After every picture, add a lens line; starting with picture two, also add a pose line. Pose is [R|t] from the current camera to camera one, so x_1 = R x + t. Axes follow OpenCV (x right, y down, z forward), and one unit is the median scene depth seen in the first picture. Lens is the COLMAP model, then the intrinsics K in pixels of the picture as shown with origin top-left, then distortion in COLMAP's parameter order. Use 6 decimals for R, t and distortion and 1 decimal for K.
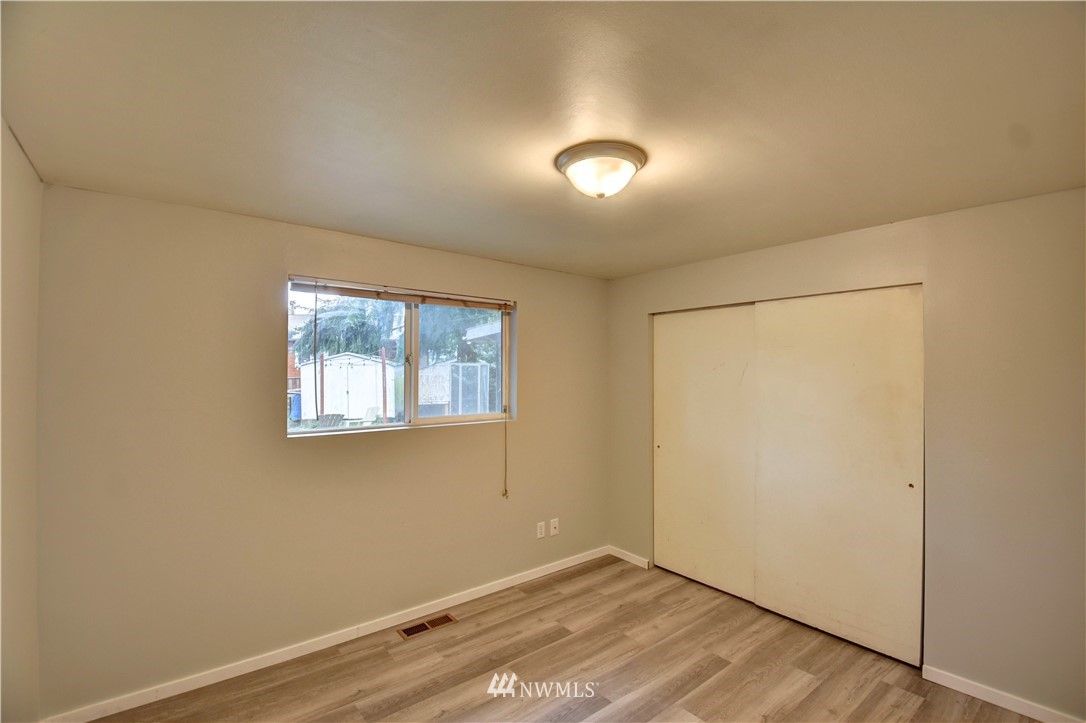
lens RADIAL K [[483.1, 0, 548.4], [0, 483.1, 355.4], [0, 0, 1]] dist [-0.004027, -0.014864]
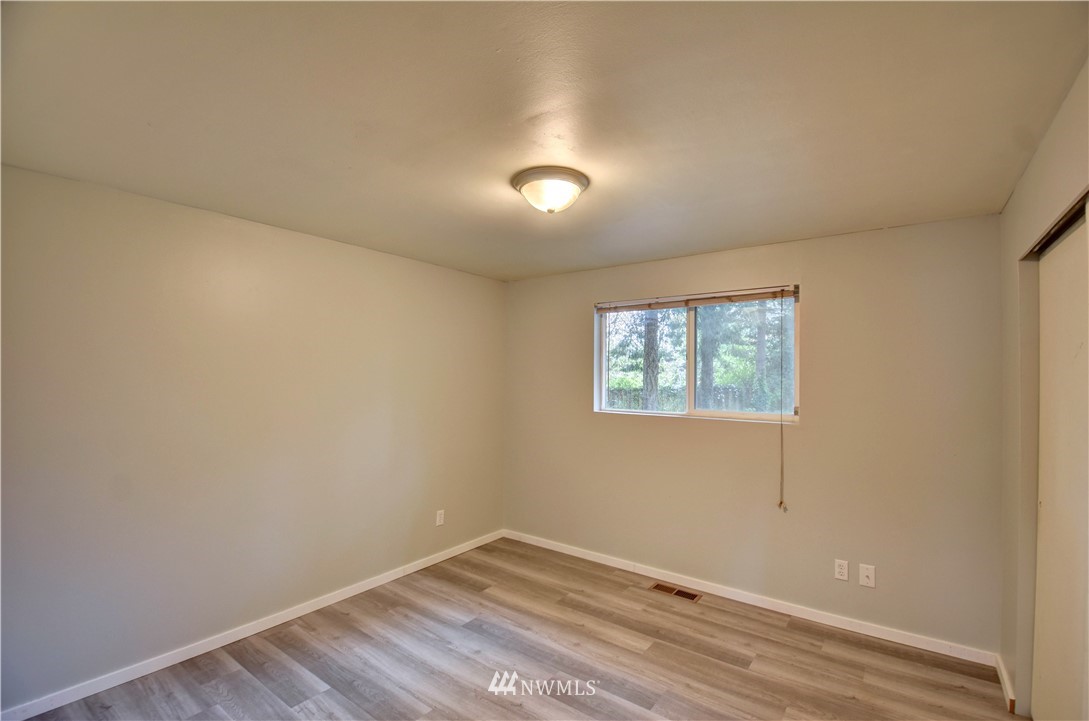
lens RADIAL K [[484.4, 0, 546.1], [0, 484.4, 368.8], [0, 0, 1]] dist [-0.004027, -0.014864]
pose [[0.243739, -0.002280, -0.969838, 0.770397], [0.036838, 0.999297, 0.006909, 0.015125], [0.969141, -0.037410, 0.243652, 0.438343]]
